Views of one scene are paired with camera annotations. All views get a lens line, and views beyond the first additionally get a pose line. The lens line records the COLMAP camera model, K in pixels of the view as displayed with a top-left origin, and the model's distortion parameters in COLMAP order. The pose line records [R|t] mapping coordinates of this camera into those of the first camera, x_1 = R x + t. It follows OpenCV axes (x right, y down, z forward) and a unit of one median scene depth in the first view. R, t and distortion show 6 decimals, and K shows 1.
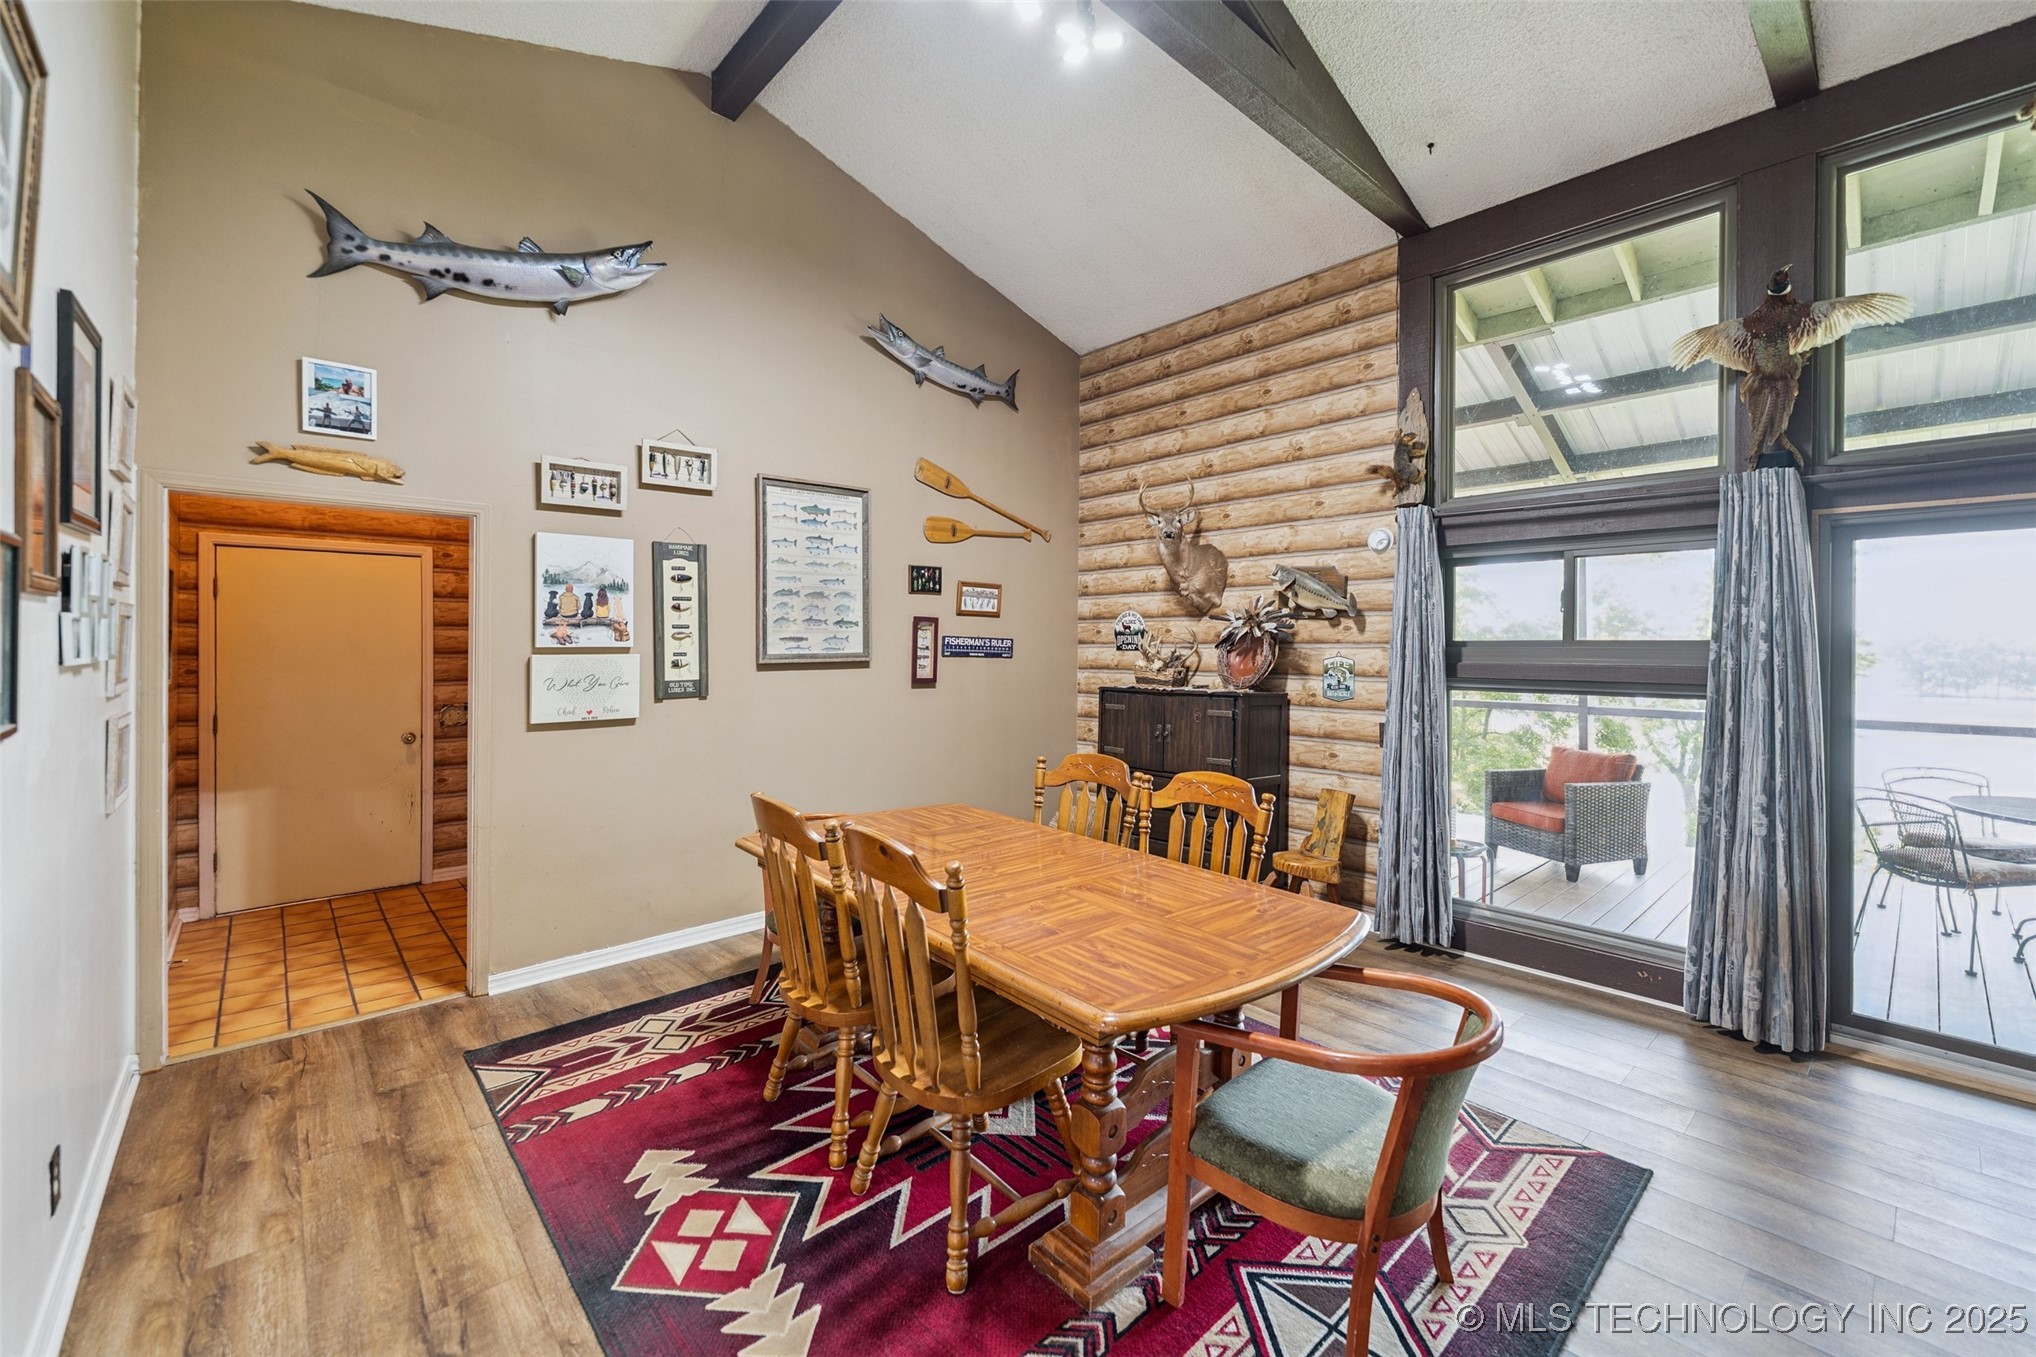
lens RADIAL K [[831.9, 0, 1017.8], [0, 831.9, 662.2], [0, 0, 1]] dist [-0.000466, 0.000210]
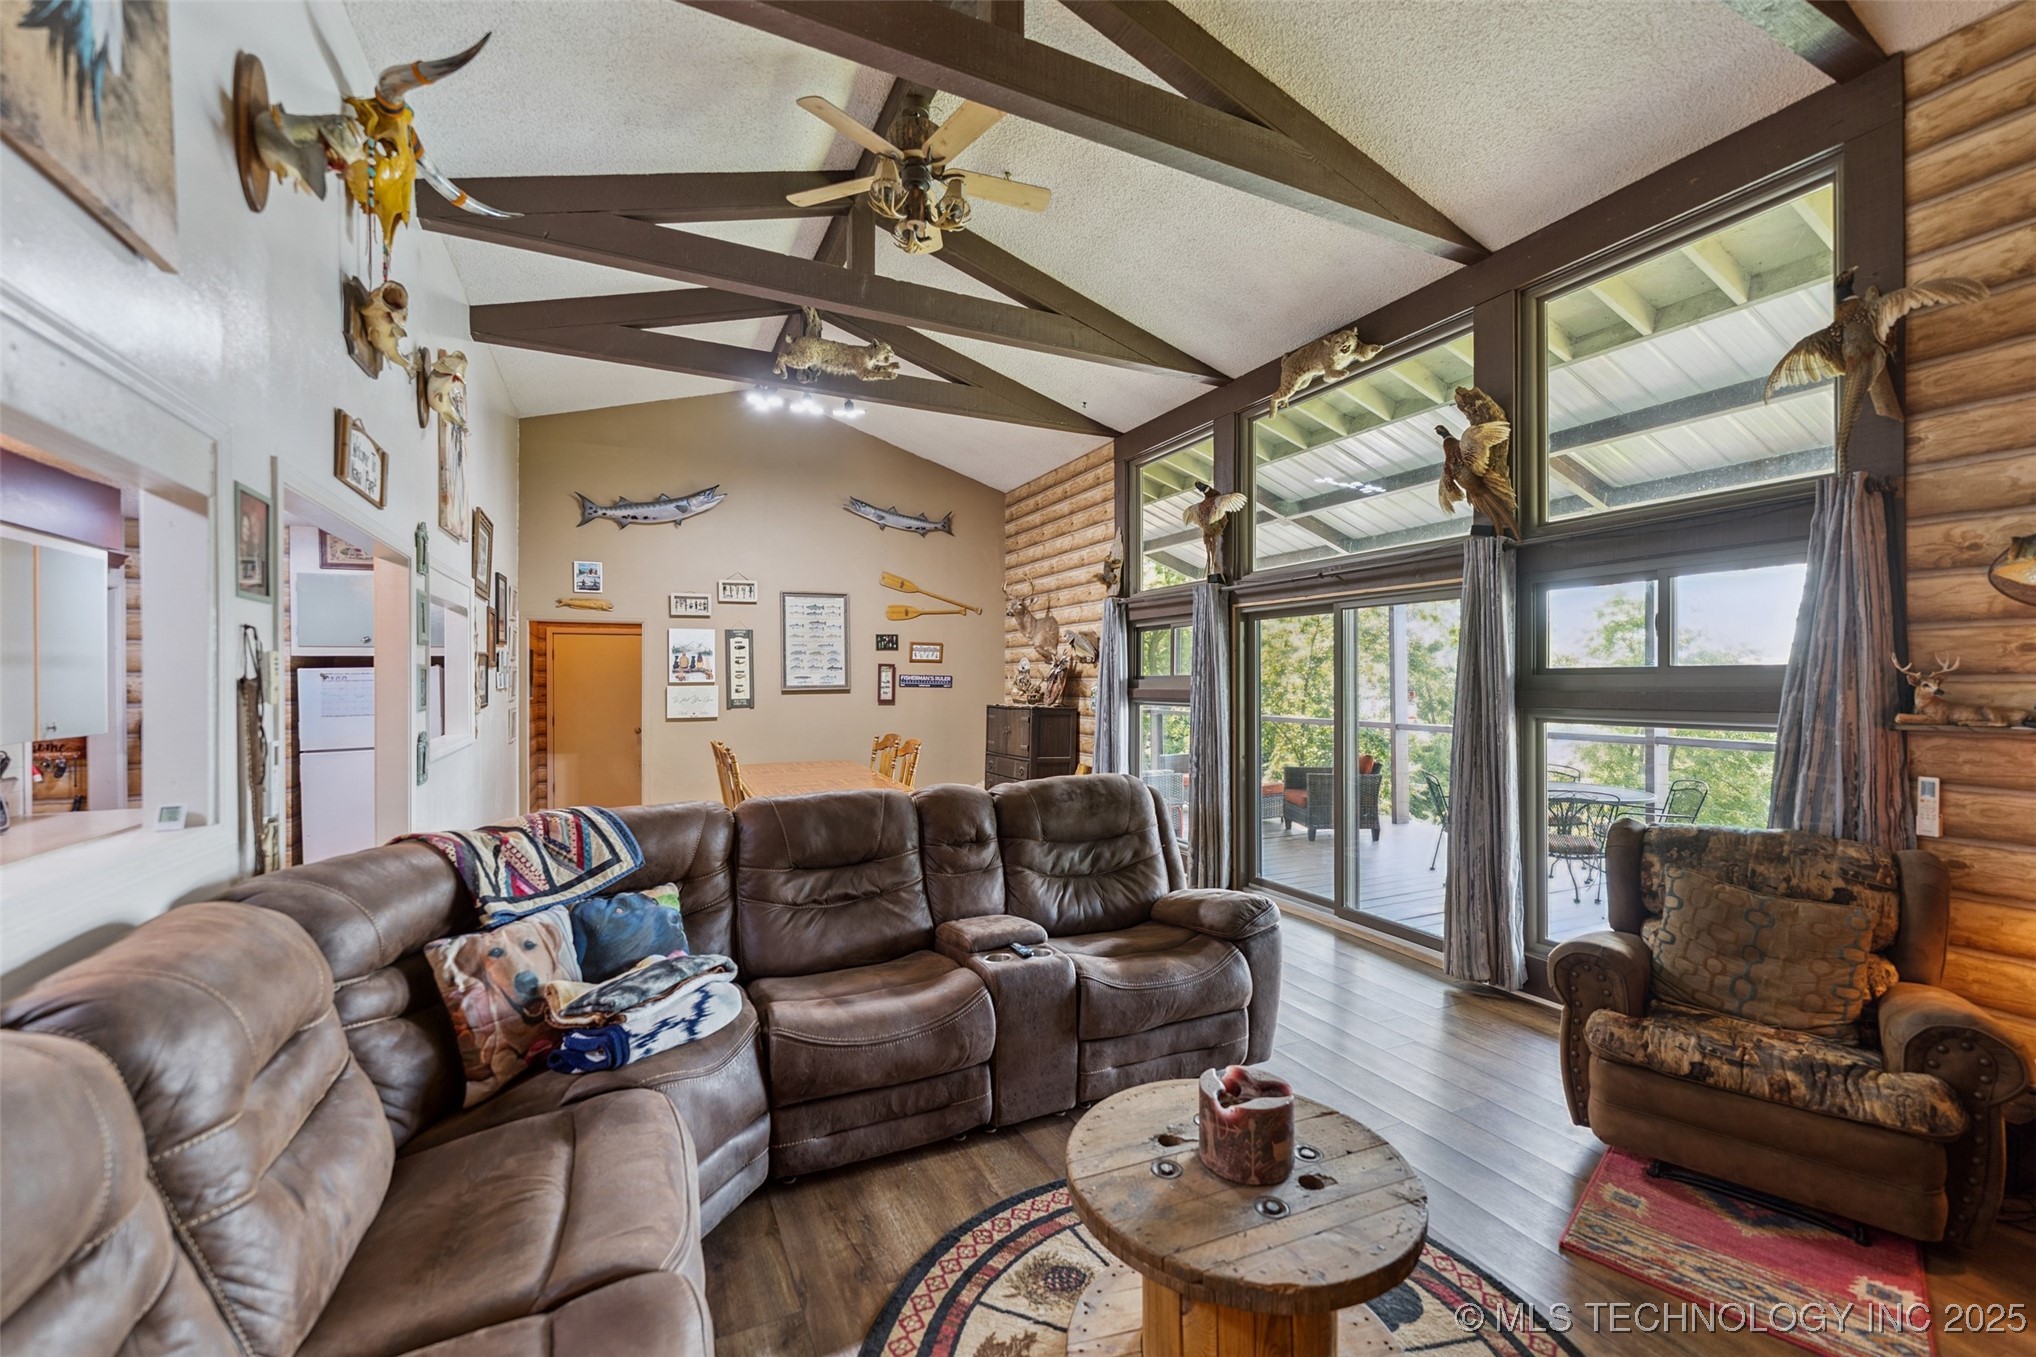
lens RADIAL K [[818.8, 0, 1016.9], [0, 818.8, 701.0], [0, 0, 1]] dist [-0.001277, -0.000166]
pose [[0.959885, 0.001205, -0.280390, 1.002429], [0.000241, 0.999987, 0.005123, 0.021982], [0.280392, -0.004985, 0.959873, -0.885975]]
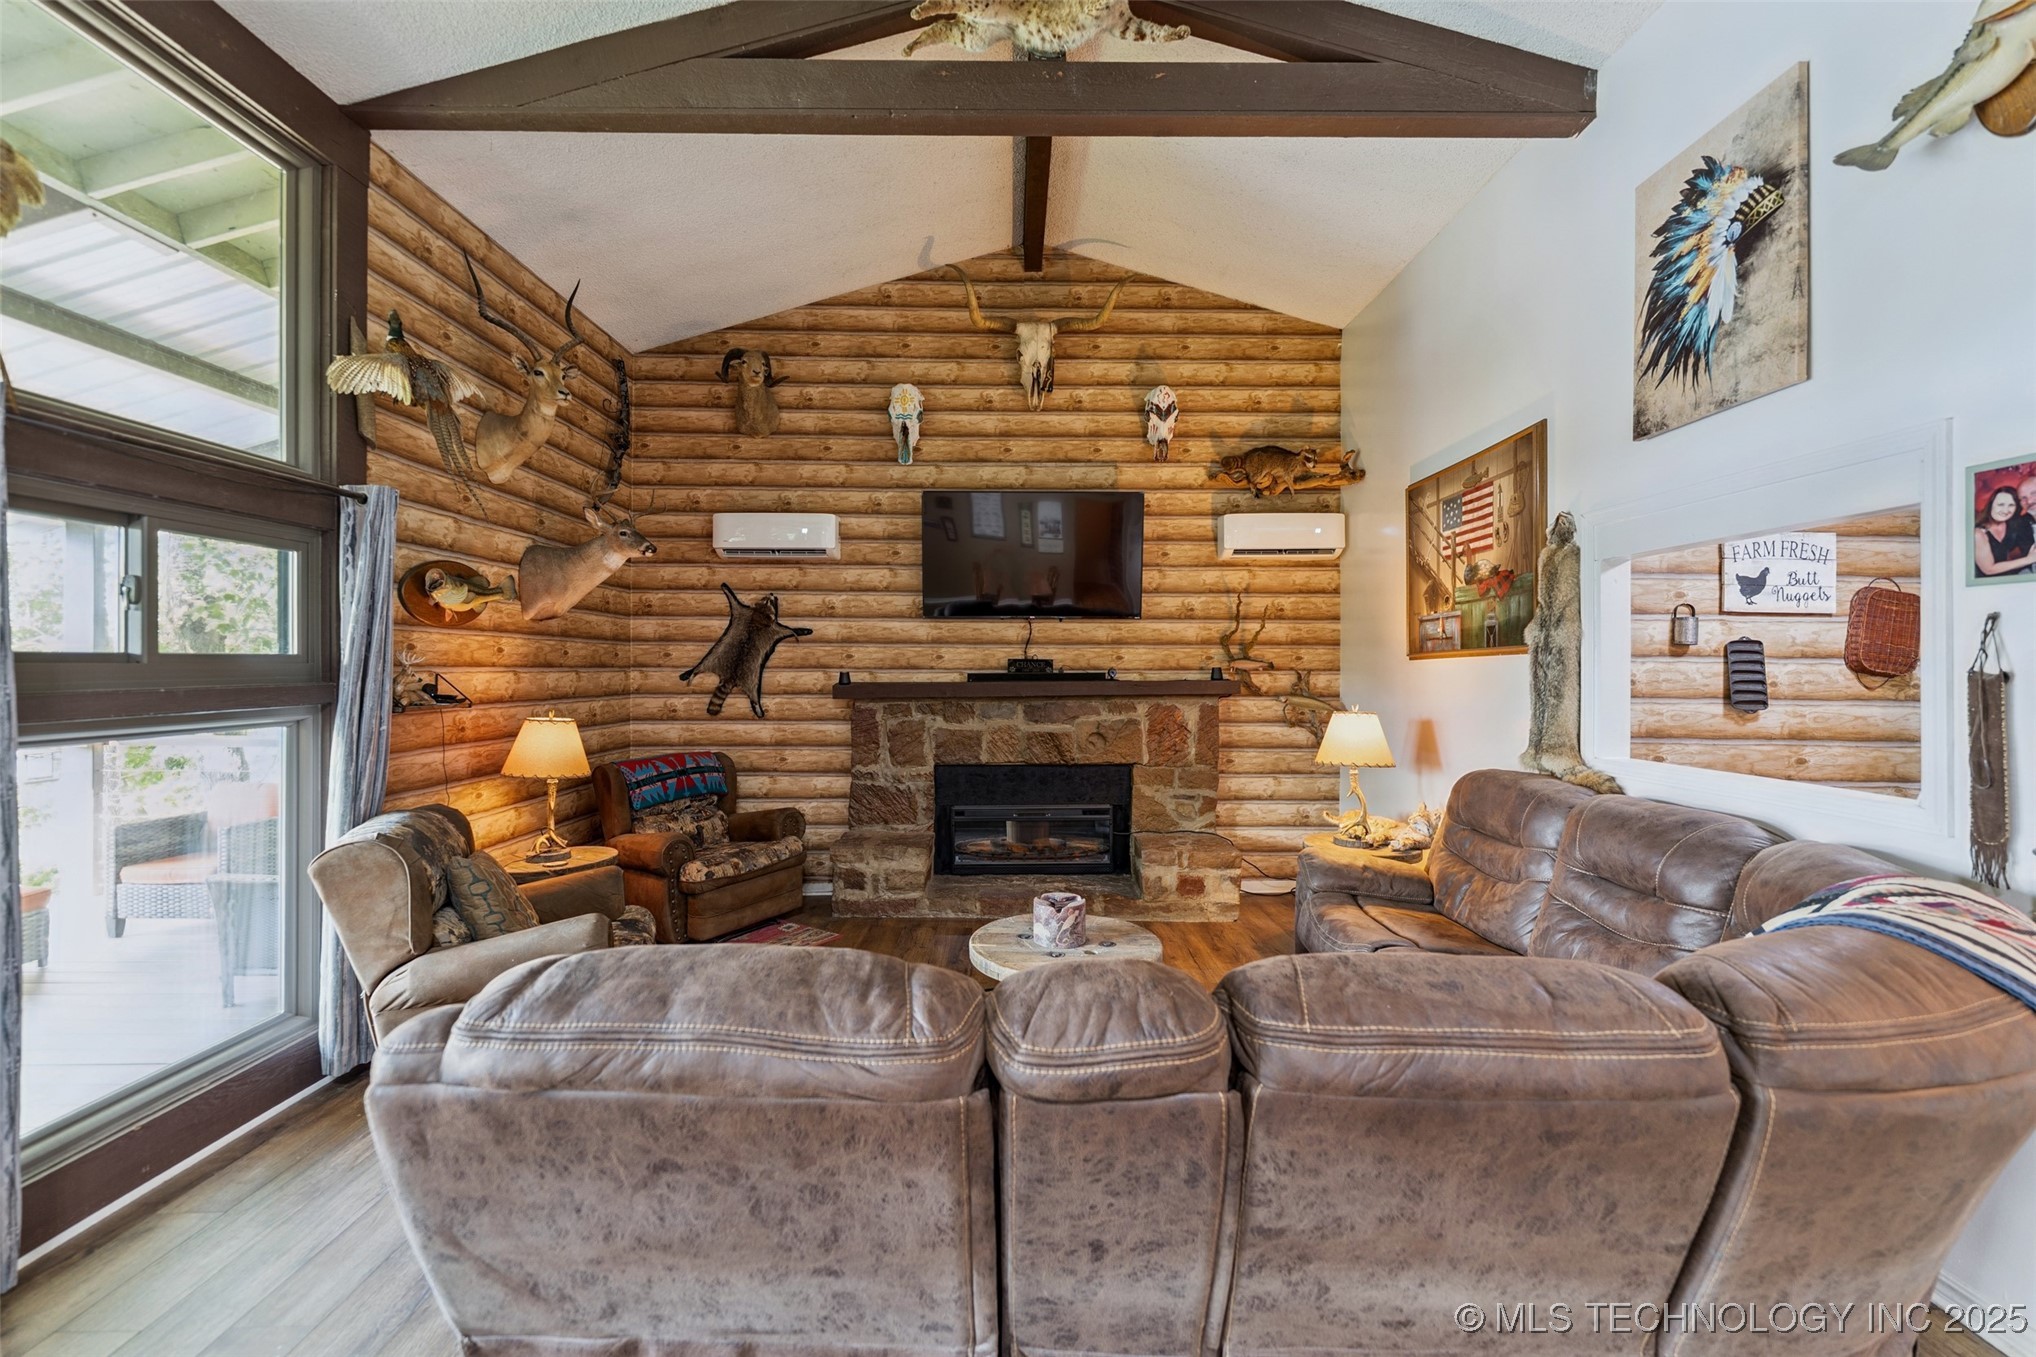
lens RADIAL K [[828.2, 0, 1020.4], [0, 828.2, 653.3], [0, 0, 1]] dist [-0.000352, -0.000123]
pose [[-0.750361, 0.006916, 0.660993, 0.389871], [0.009266, 0.999957, 0.000057, -0.011041], [-0.660964, 0.006167, -0.750392, 0.439398]]
